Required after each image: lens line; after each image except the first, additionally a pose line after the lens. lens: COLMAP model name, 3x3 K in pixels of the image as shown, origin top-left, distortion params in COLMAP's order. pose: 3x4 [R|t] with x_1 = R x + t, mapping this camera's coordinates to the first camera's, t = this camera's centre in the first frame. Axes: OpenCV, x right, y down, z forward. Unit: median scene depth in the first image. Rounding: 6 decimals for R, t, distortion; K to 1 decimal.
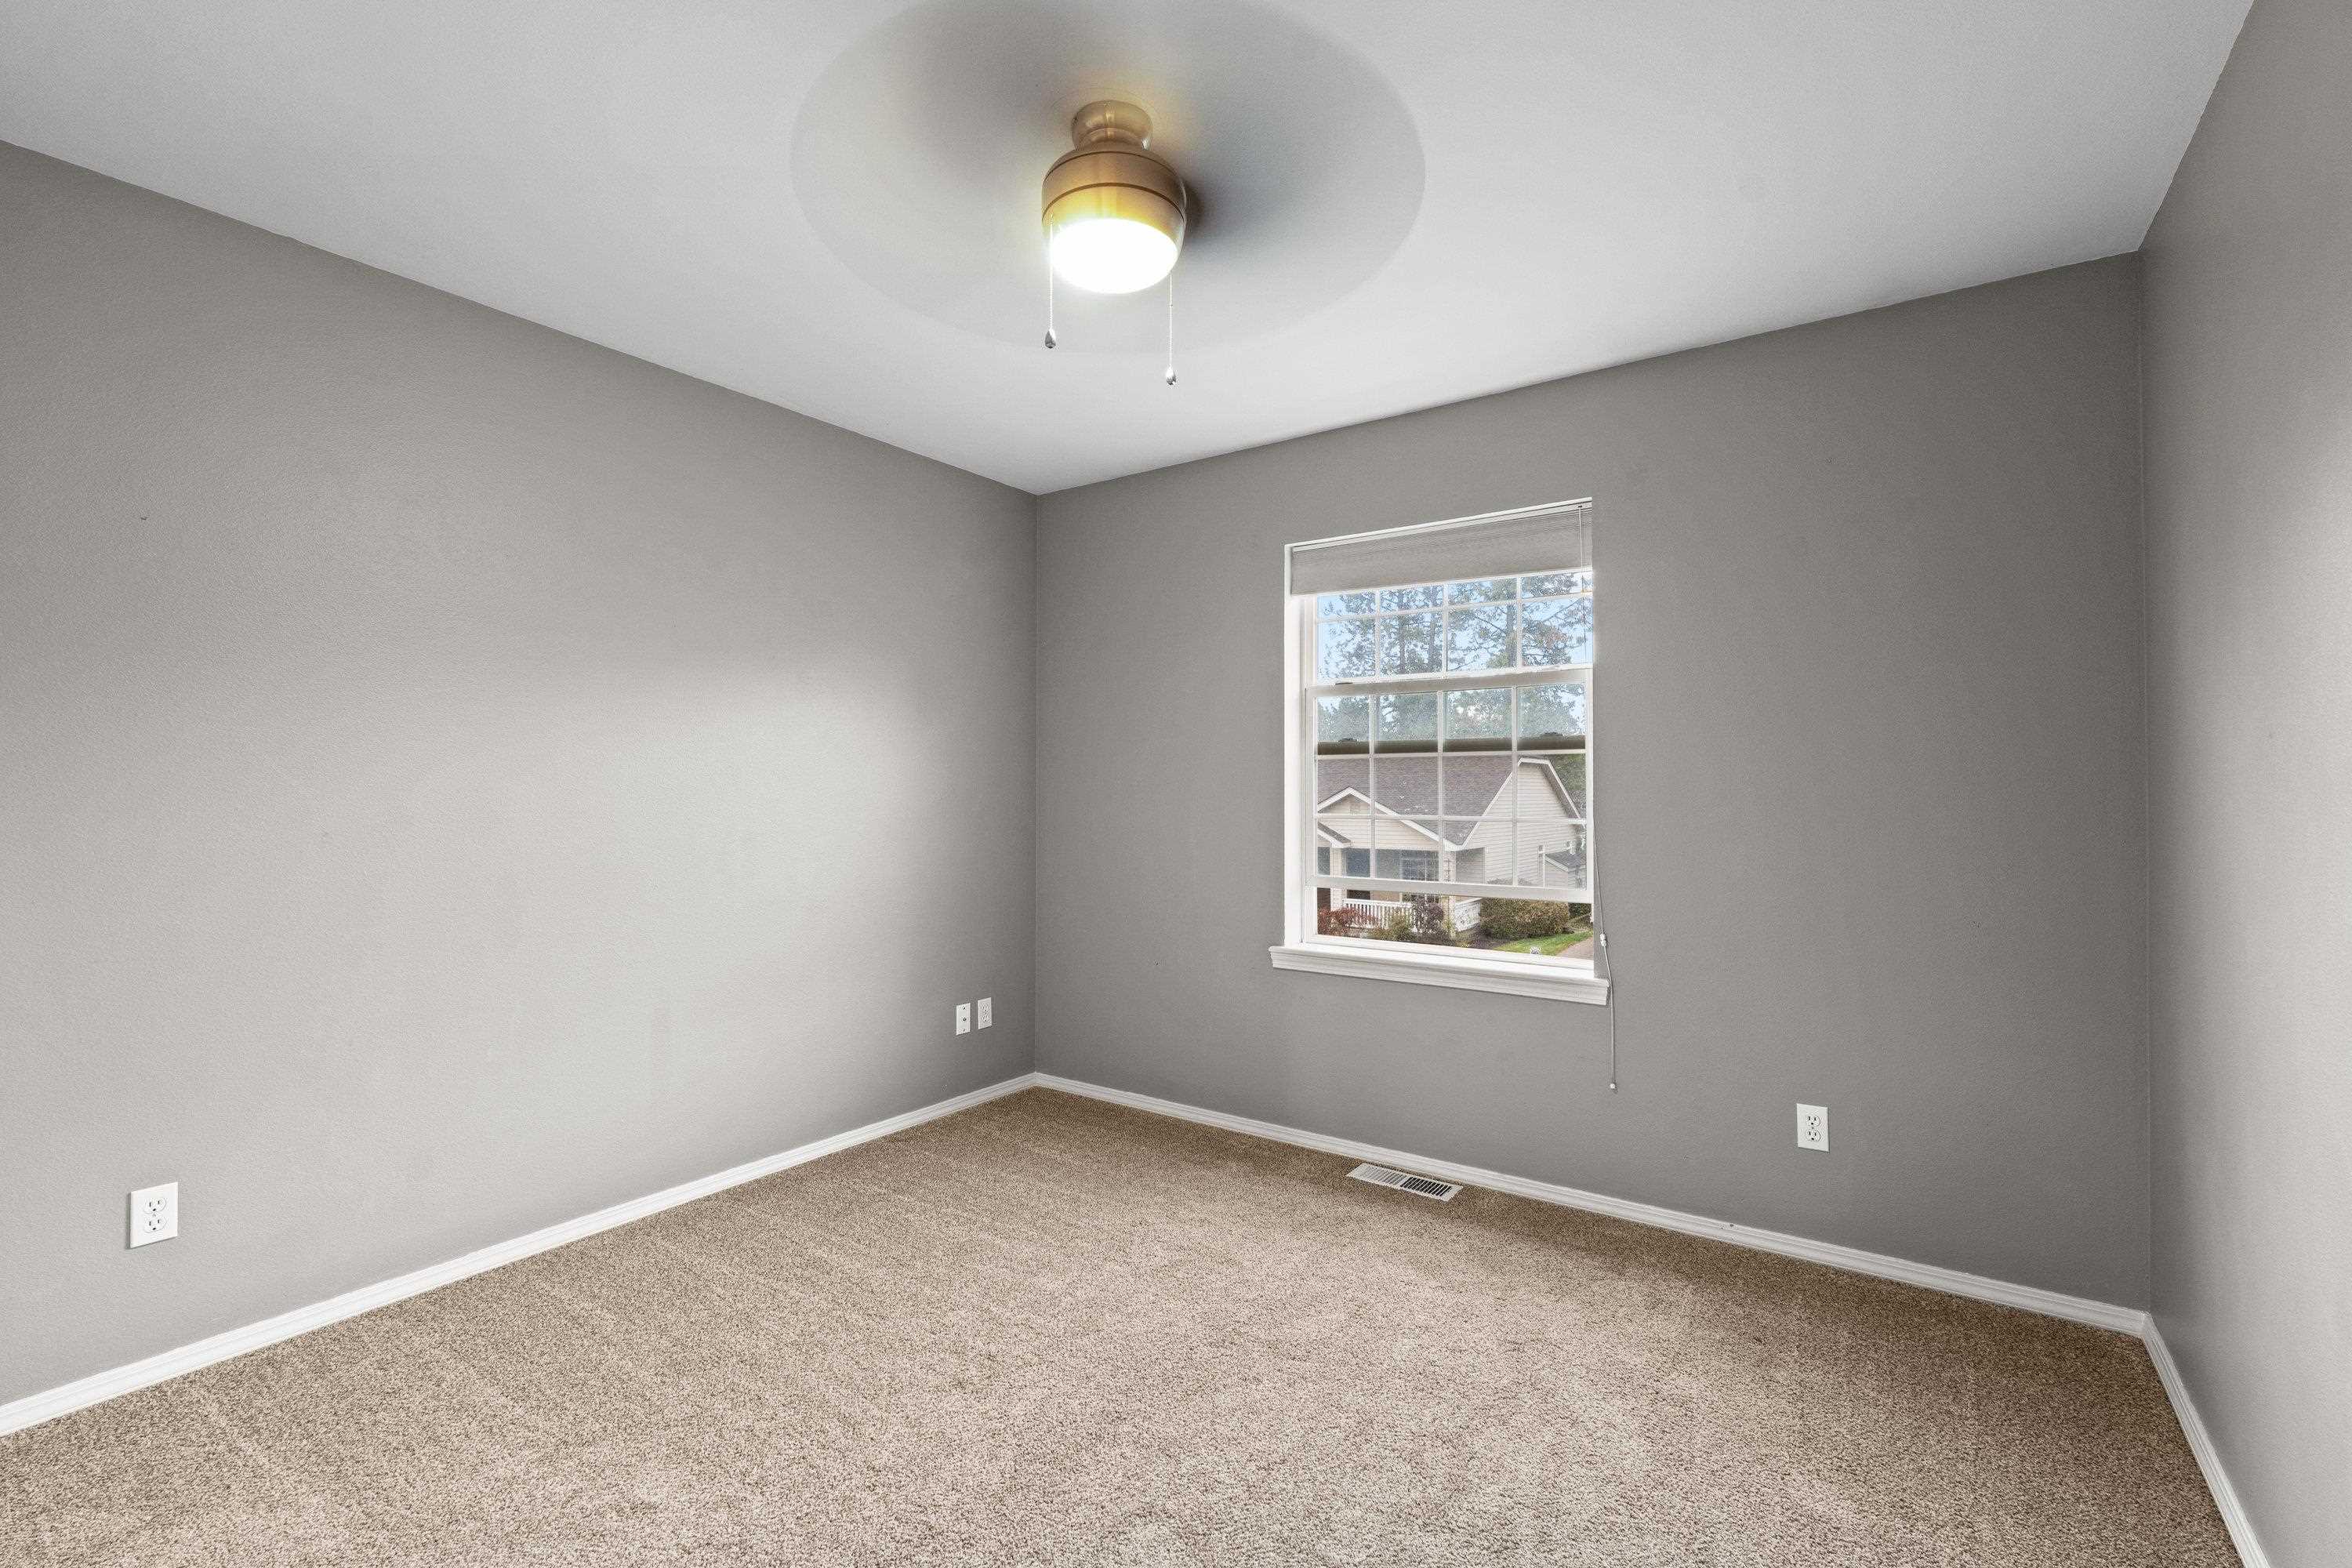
lens RADIAL K [[1033.0, 0, 1176.0], [0, 1033.0, 795.3], [0, 0, 1]] dist [-0.007888, 0.000468]
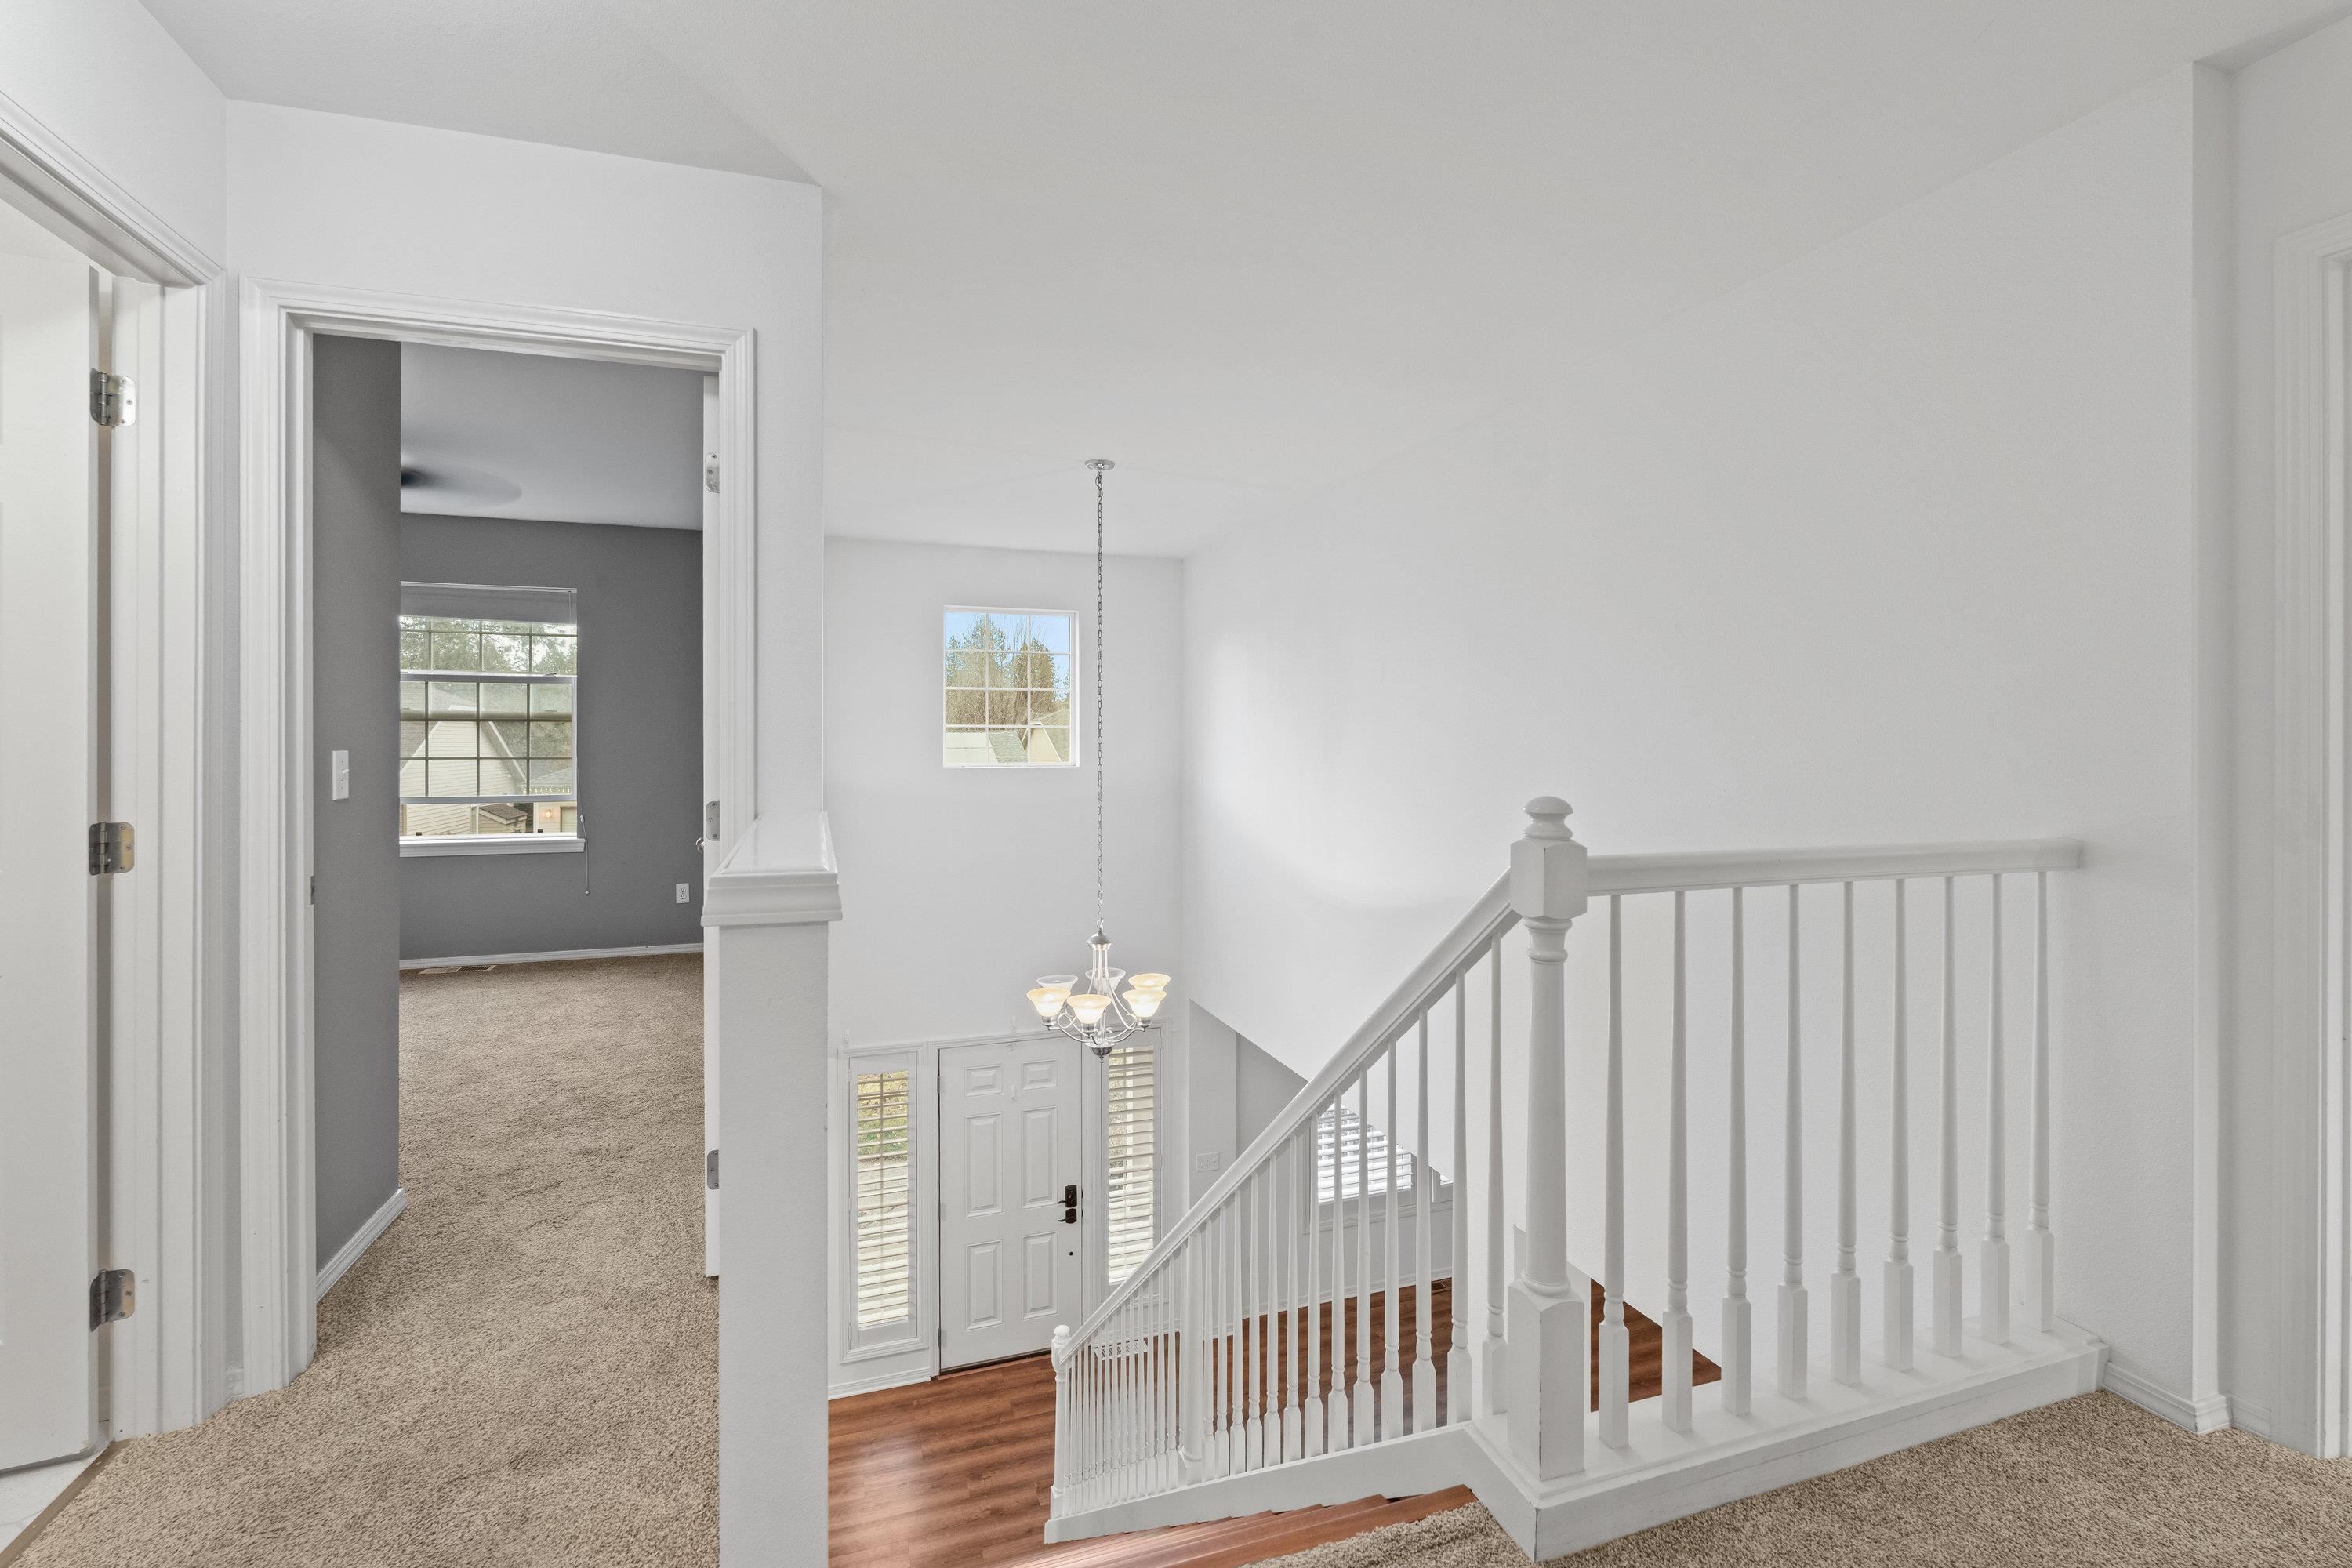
lens RADIAL K [[1033.0, 0, 1176.8], [0, 1033.0, 763.1], [0, 0, 1]] dist [-0.007888, 0.000468]
pose [[0.583925, -0.001930, 0.811805, -0.497103], [-0.010467, 0.999896, 0.009906, 0.006571], [-0.811740, -0.014281, 0.583844, -1.021524]]
